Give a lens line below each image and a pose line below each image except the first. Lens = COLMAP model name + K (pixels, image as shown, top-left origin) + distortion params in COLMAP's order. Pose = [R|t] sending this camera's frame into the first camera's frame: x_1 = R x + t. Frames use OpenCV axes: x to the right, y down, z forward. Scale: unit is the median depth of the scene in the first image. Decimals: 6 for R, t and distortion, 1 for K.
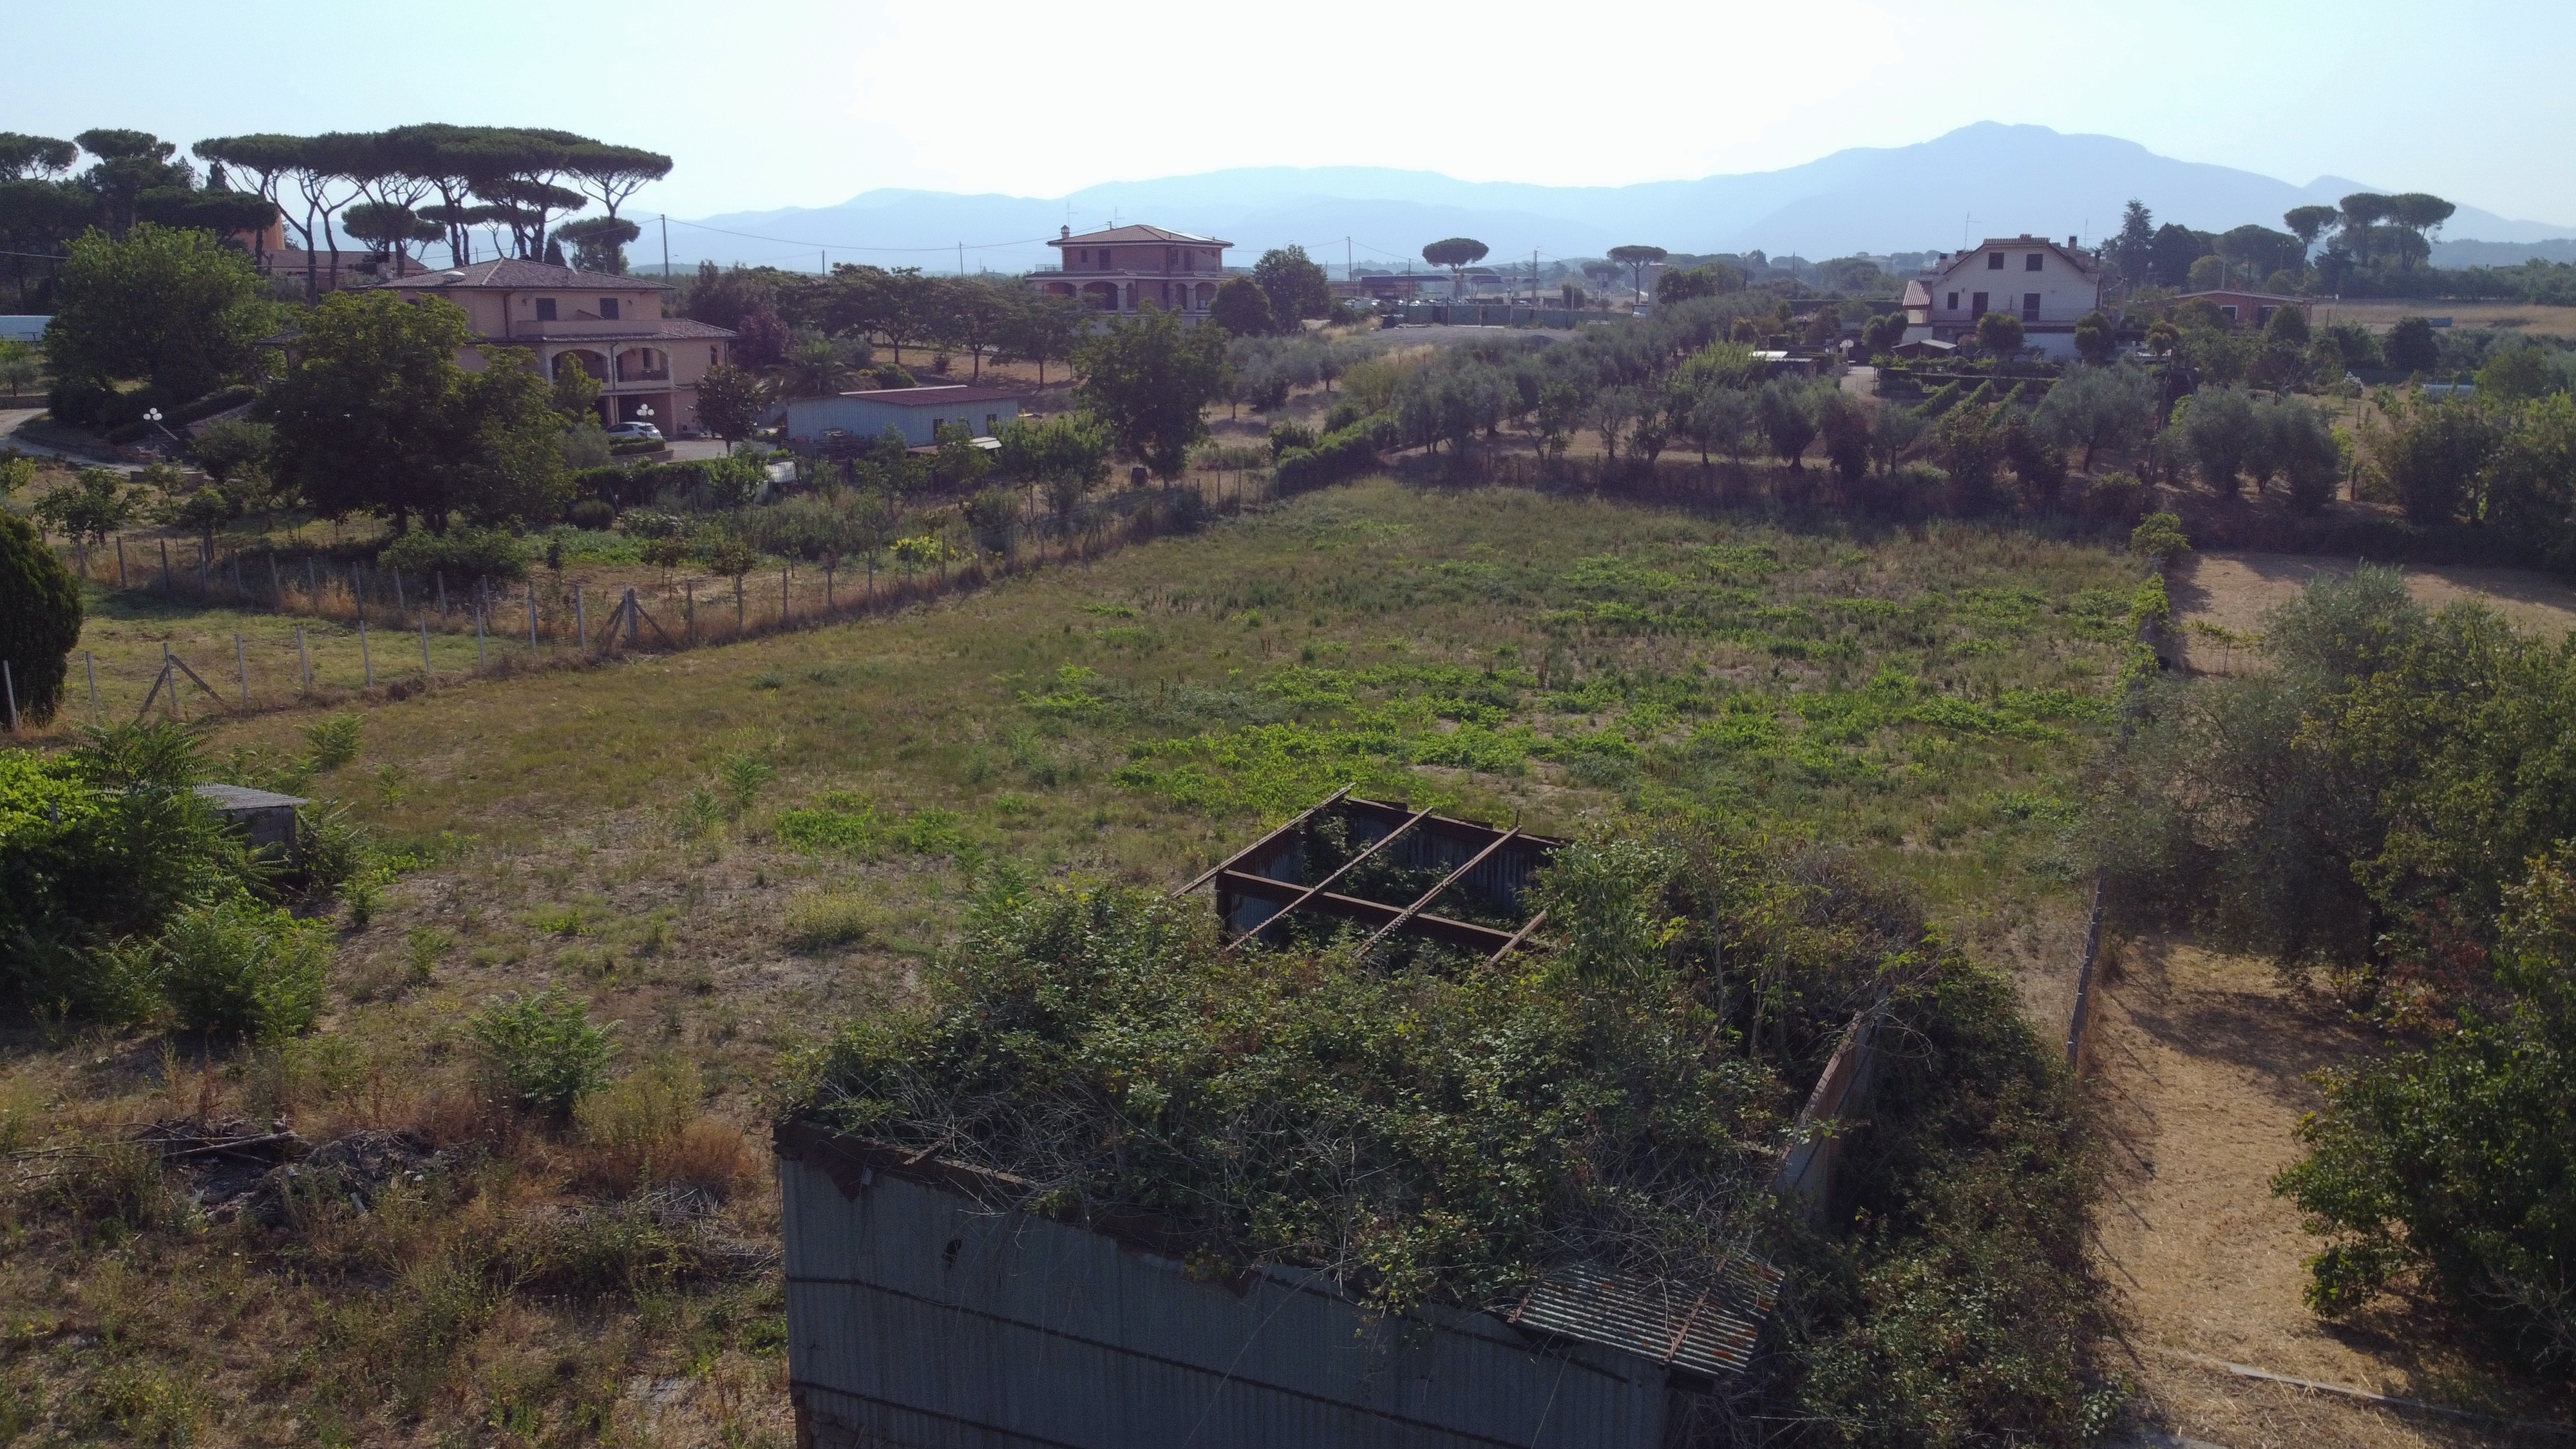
lens RADIAL K [[1947.9, 0, 1281.0], [0, 1947.9, 720.8], [0, 0, 1]] dist [-0.004692, -0.004769]
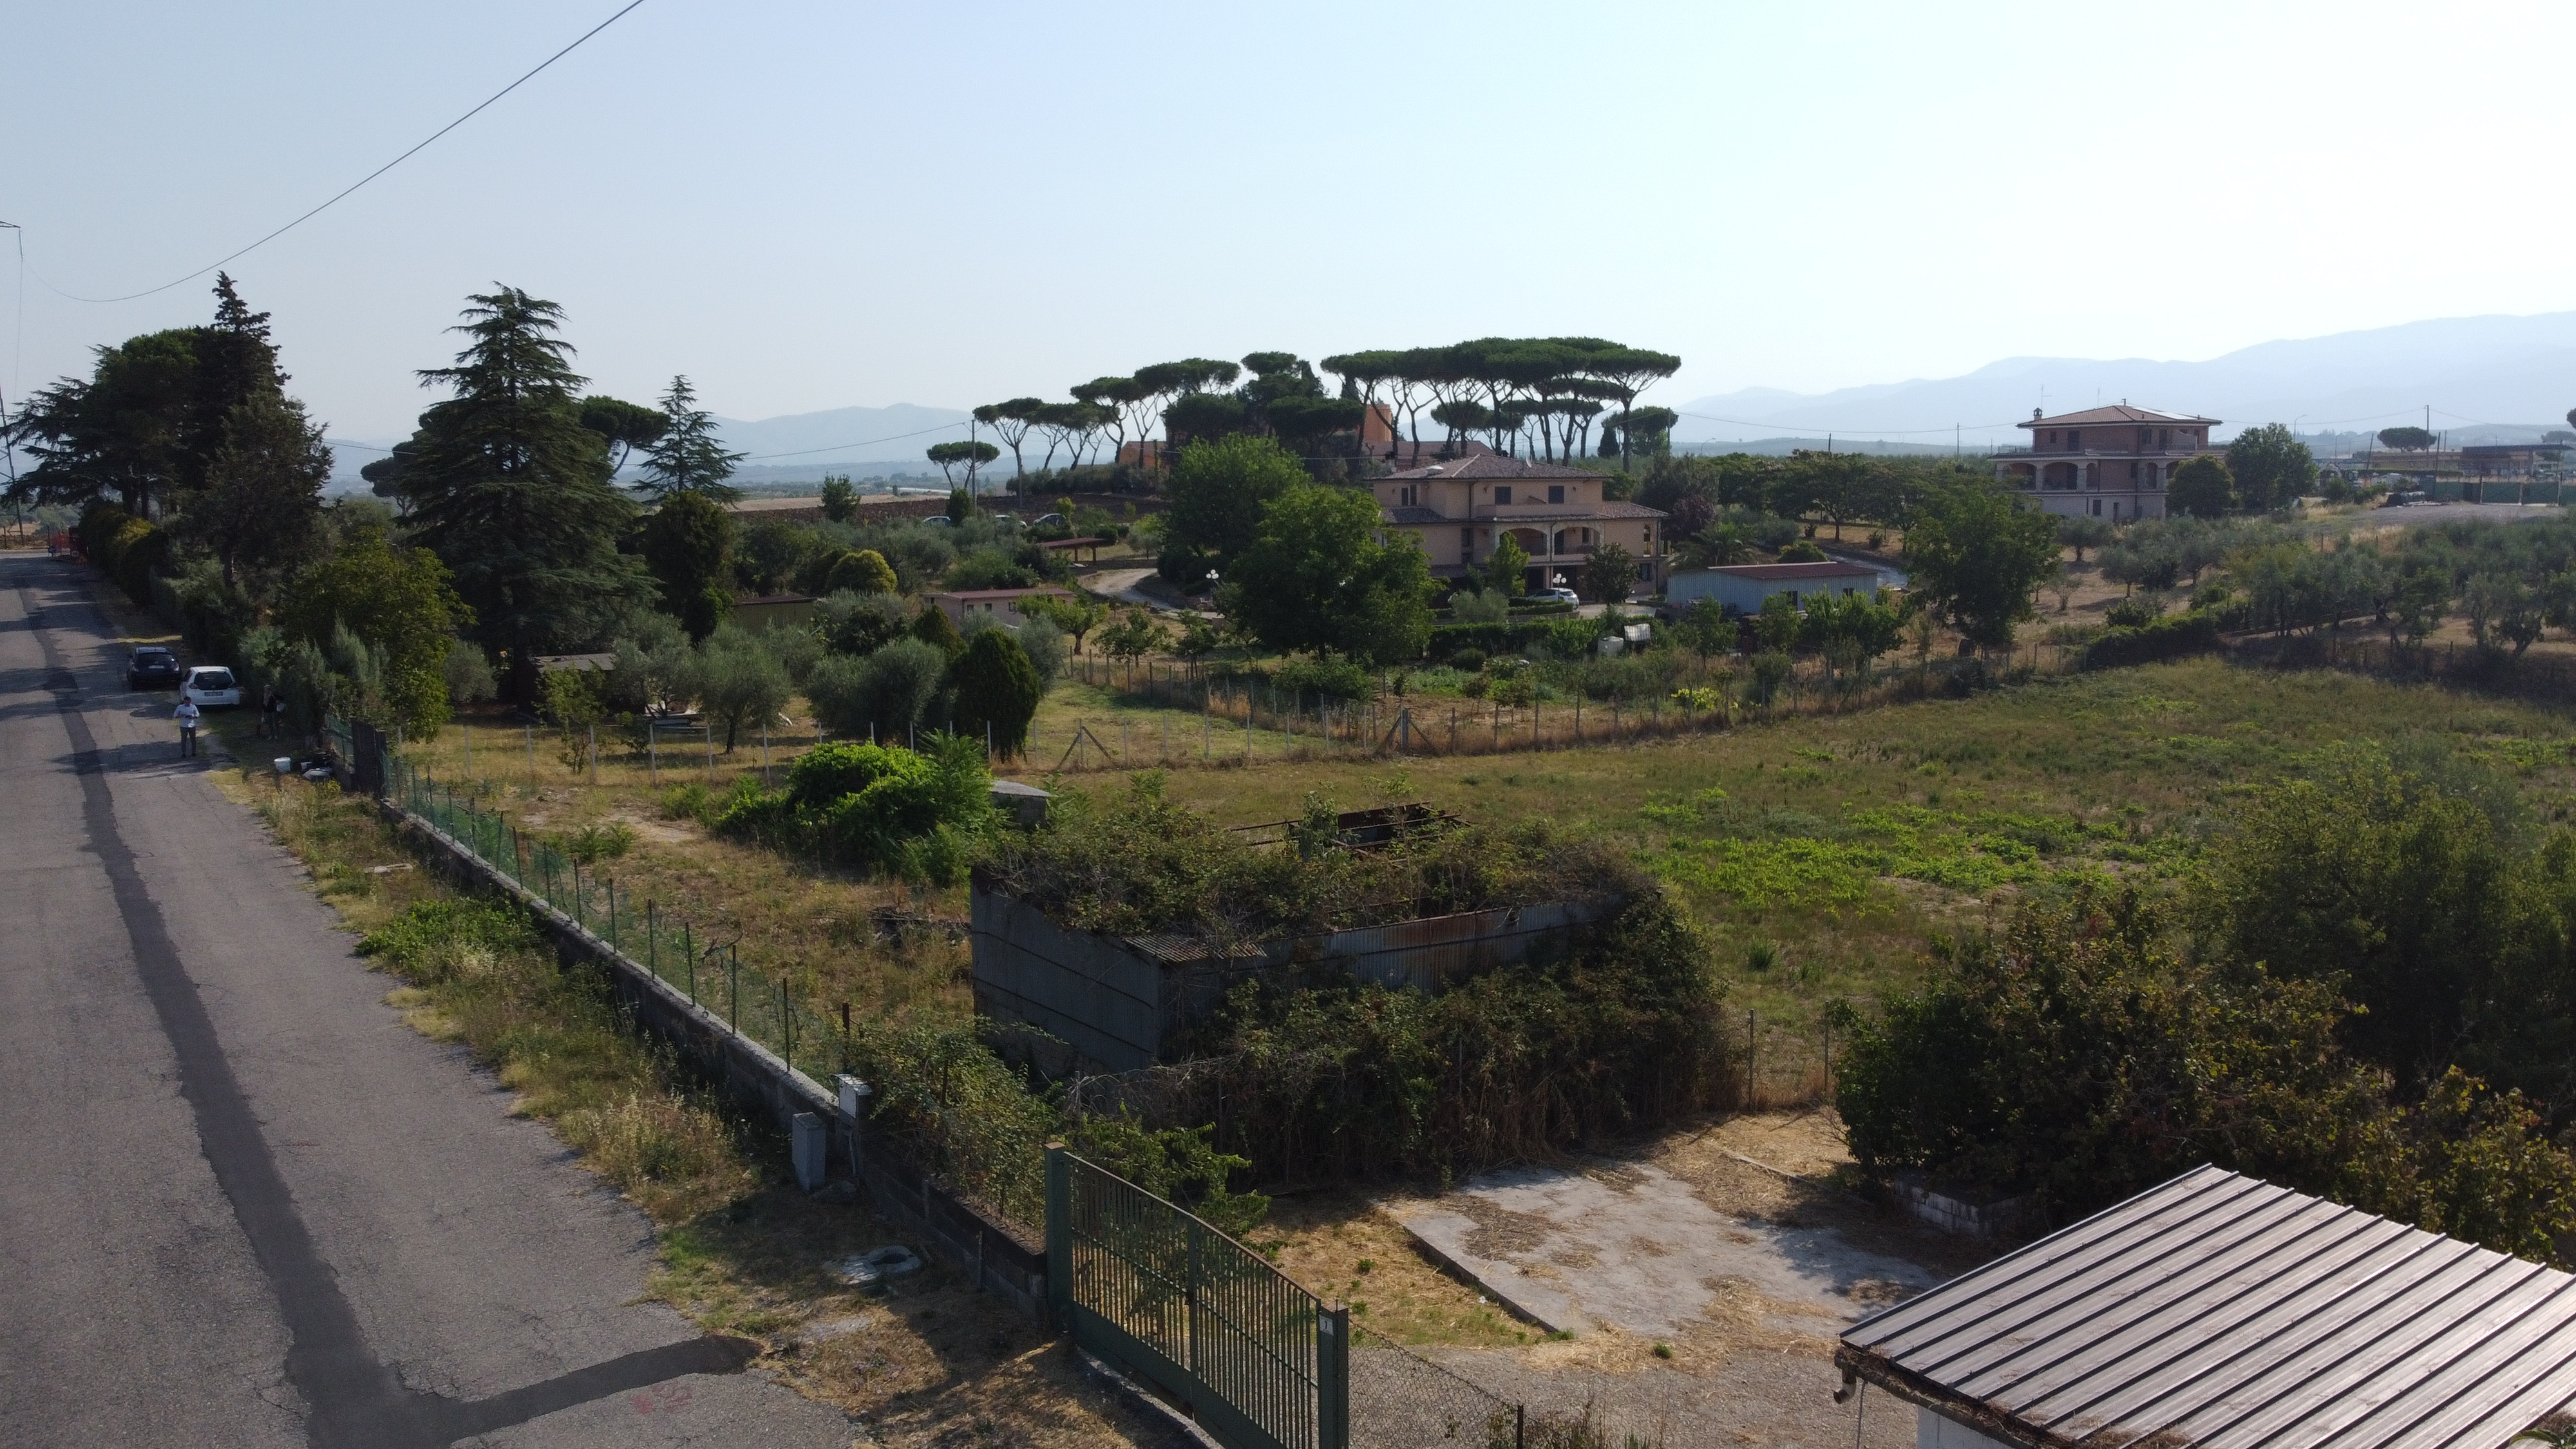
lens RADIAL K [[1947.9, 0, 1281.0], [0, 1947.9, 720.8], [0, 0, 1]] dist [-0.004692, -0.004769]
pose [[0.851448, 0.056452, -0.521392, 0.139734], [-0.100722, 0.993284, -0.056938, 0.012613], [0.514676, 0.100996, 0.851416, -0.095702]]
